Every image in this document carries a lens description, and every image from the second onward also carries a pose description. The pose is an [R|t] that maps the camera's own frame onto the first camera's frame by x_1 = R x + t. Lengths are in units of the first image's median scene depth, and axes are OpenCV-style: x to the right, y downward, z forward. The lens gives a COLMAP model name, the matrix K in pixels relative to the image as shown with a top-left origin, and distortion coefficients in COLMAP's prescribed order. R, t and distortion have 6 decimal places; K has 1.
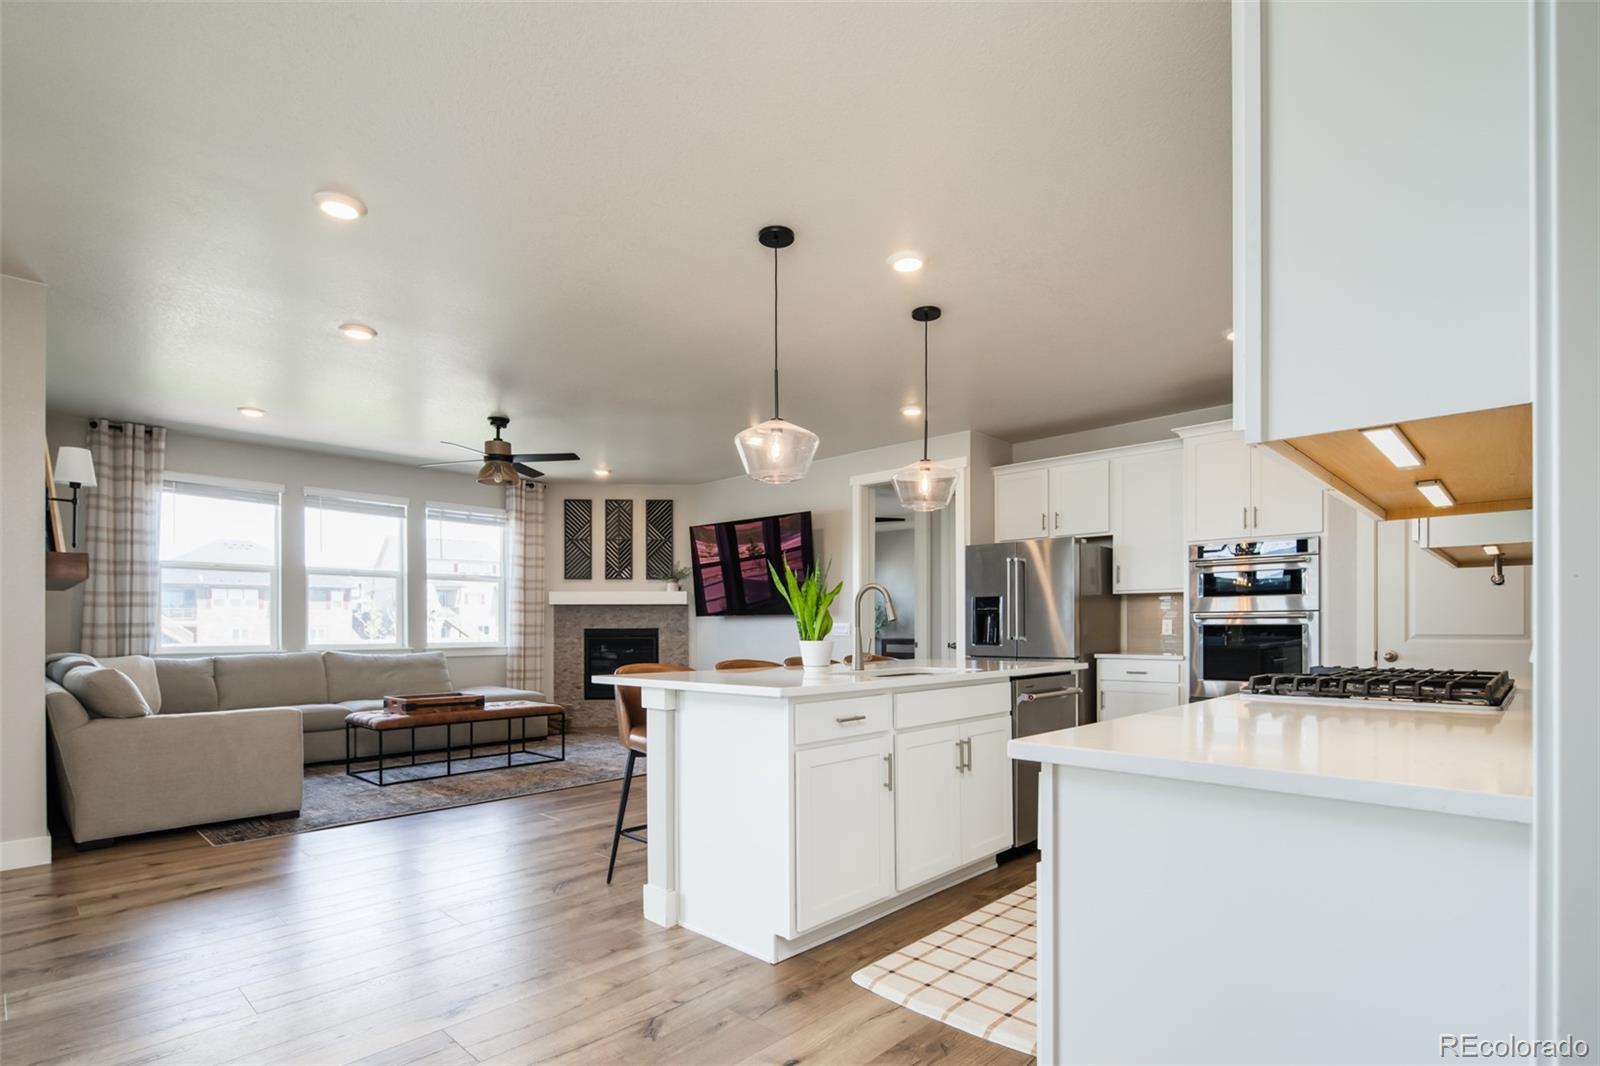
lens RADIAL K [[783.3, 0, 807.1], [0, 783.3, 633.9], [0, 0, 1]] dist [0.002732, -0.000692]
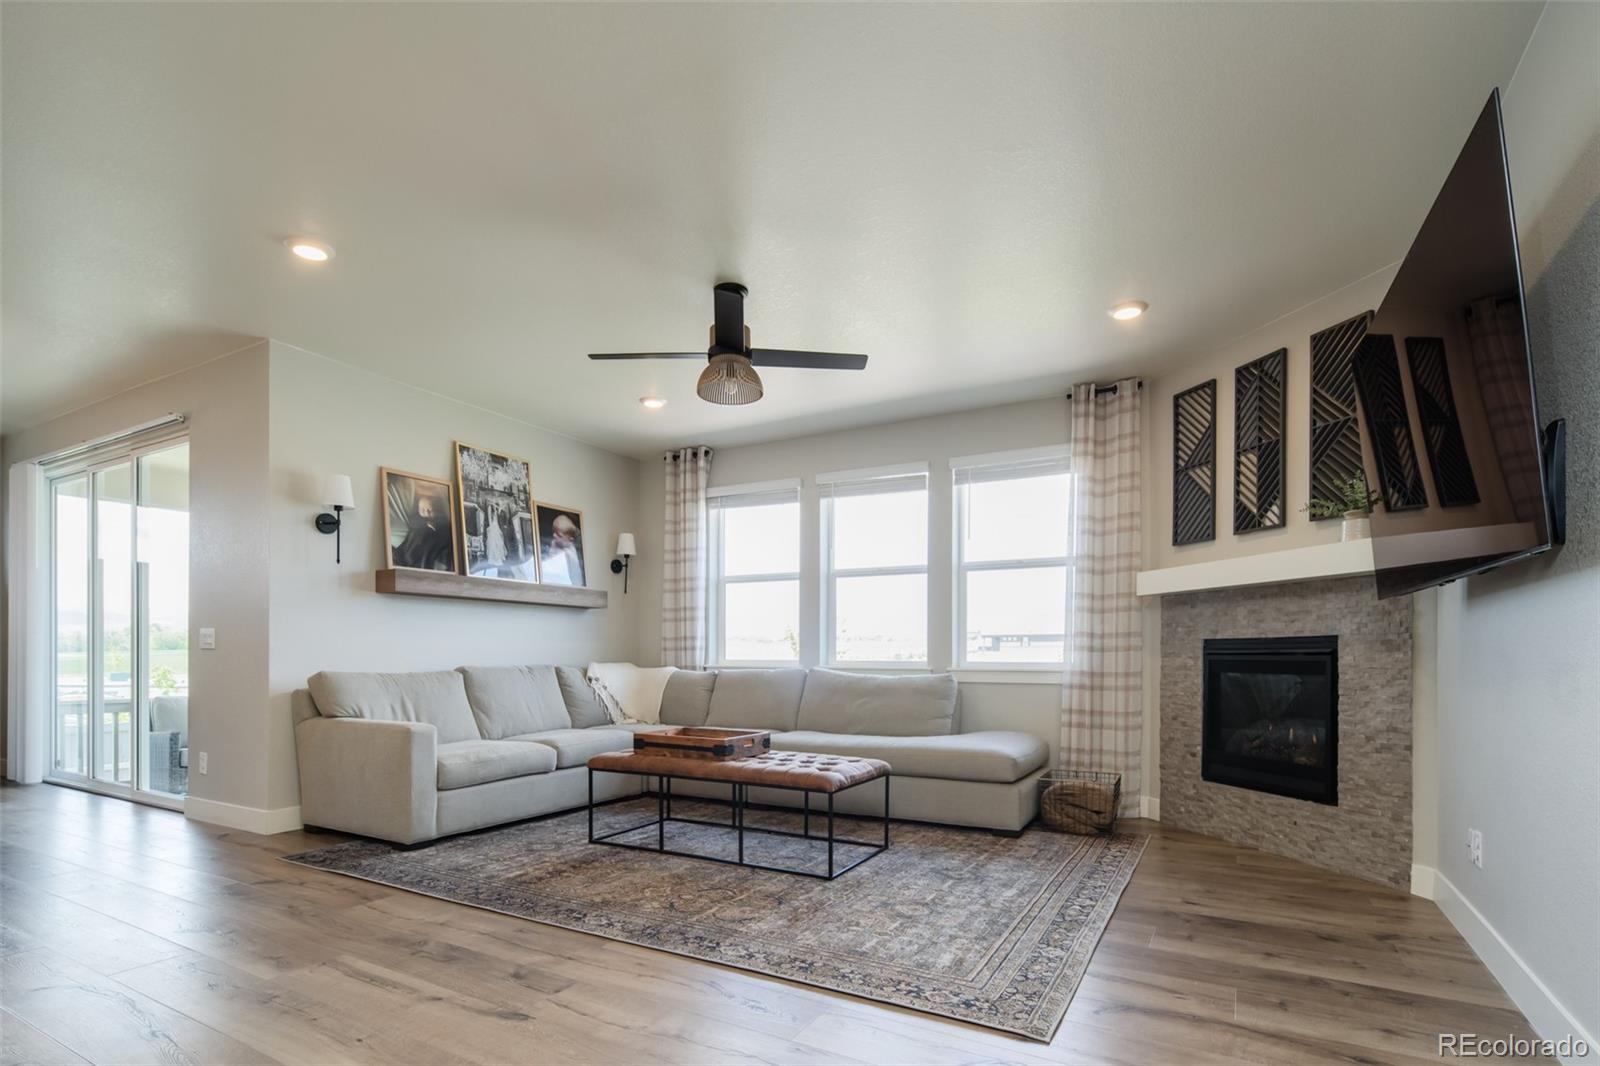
lens RADIAL K [[779.3, 0, 799.1], [0, 779.3, 655.7], [0, 0, 1]] dist [0.000231, -0.000114]
pose [[0.237377, 0.003068, -0.971413, 0.147263], [-0.012493, 0.999922, 0.000105, 0.007347], [0.971337, 0.012111, 0.237396, 0.646112]]
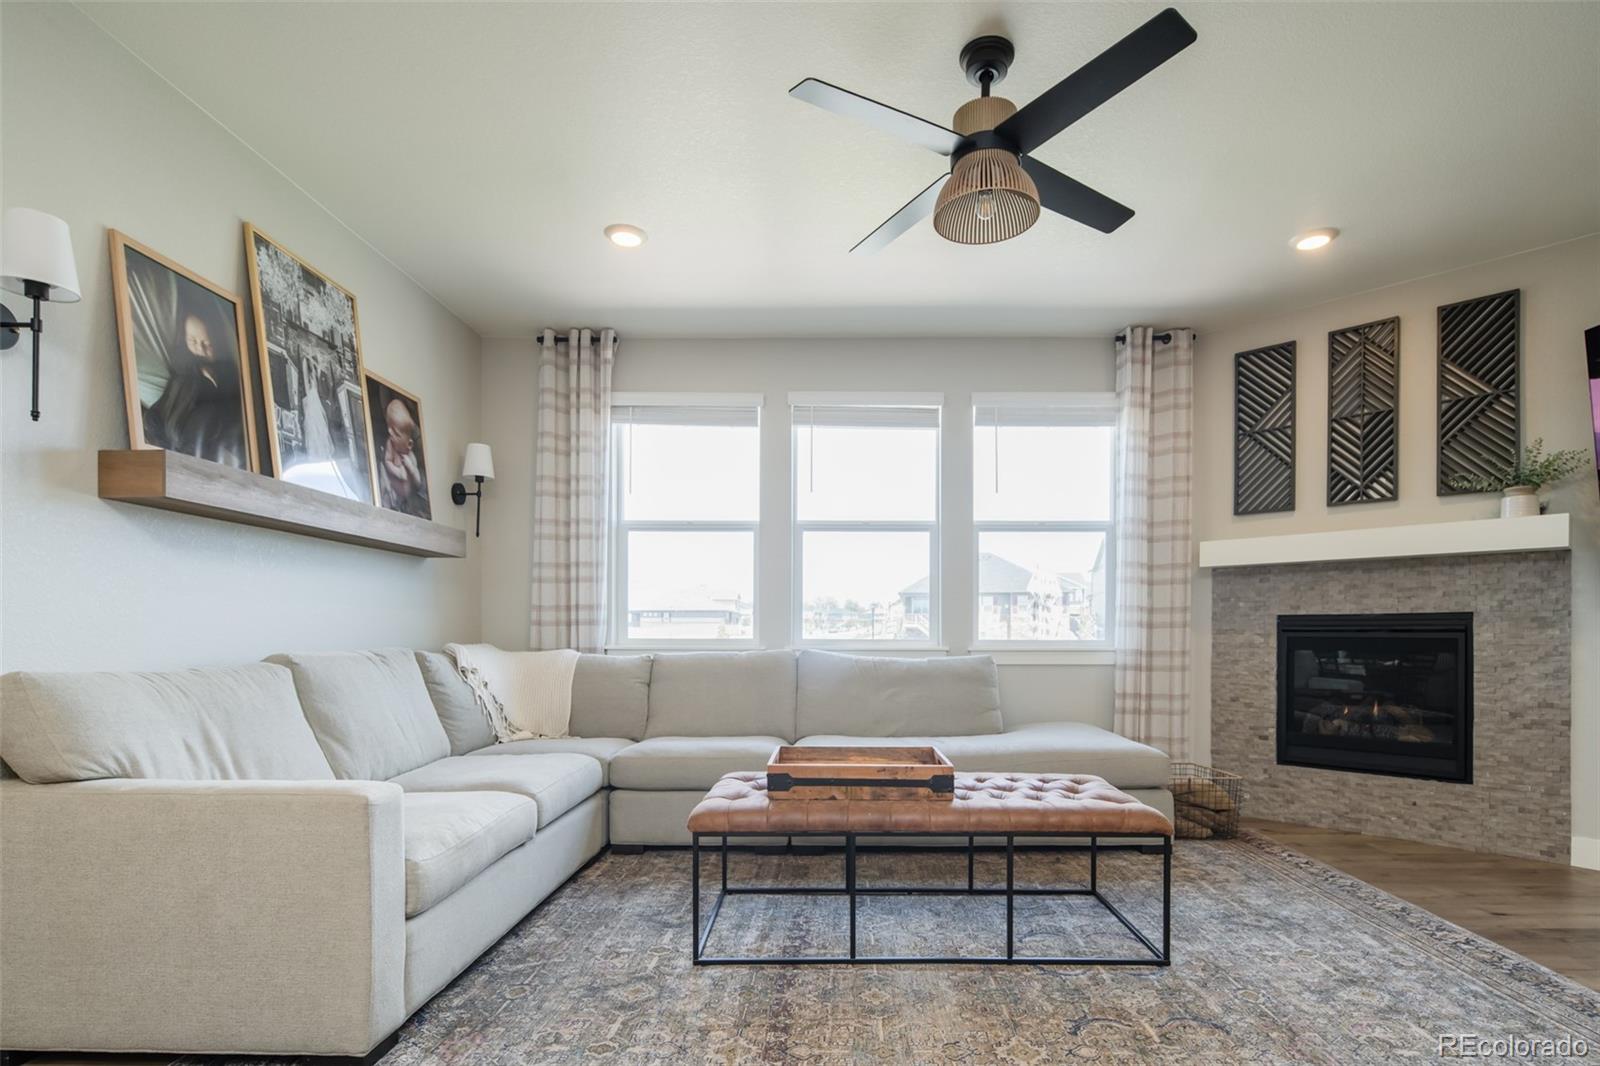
lens RADIAL K [[803.9, 0, 829.7], [0, 803.9, 631.2], [0, 0, 1]] dist [0.001136, -0.000769]
pose [[0.676192, 0.002213, -0.736722, -0.110640], [-0.010232, 0.999927, -0.006388, 0.009331], [0.736655, 0.011858, 0.676165, 0.480869]]
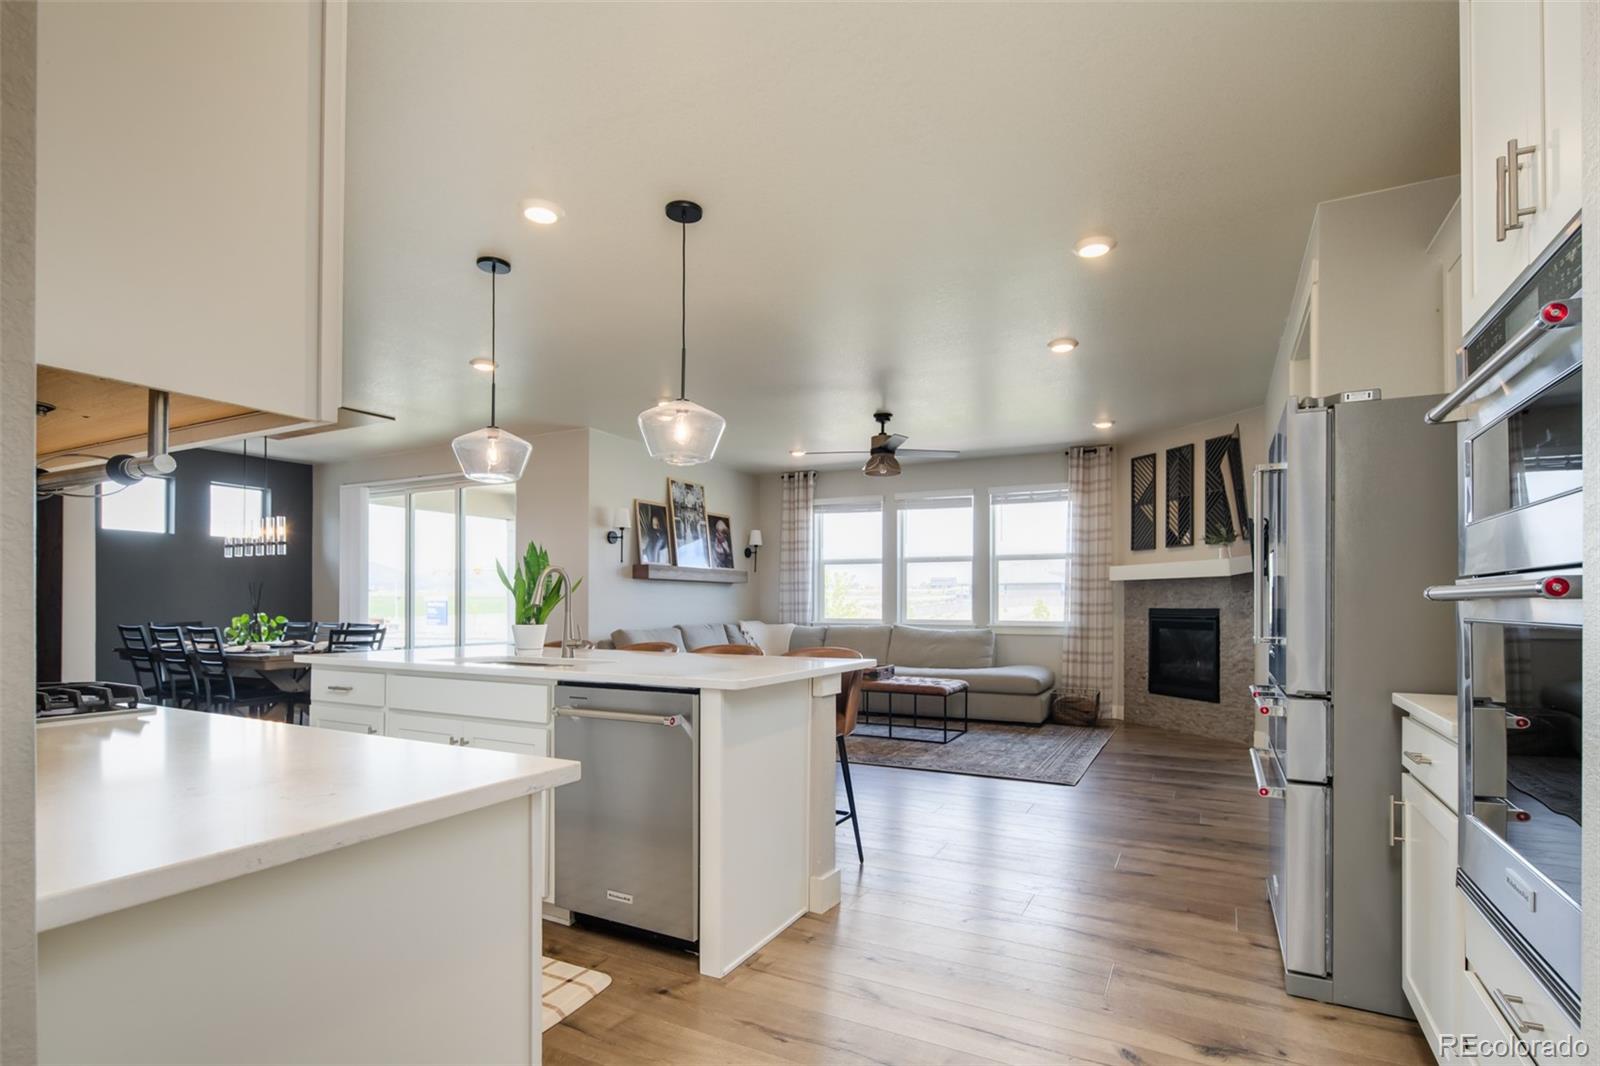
lens RADIAL K [[782.9, 0, 796.3], [0, 782.9, 600.1], [0, 0, 1]] dist [0.000966, -0.000058]
pose [[0.265660, -0.000624, -0.964066, 0.437873], [-0.010225, 0.999942, -0.003464, -0.008959], [0.964012, 0.010778, 0.265639, 0.424589]]
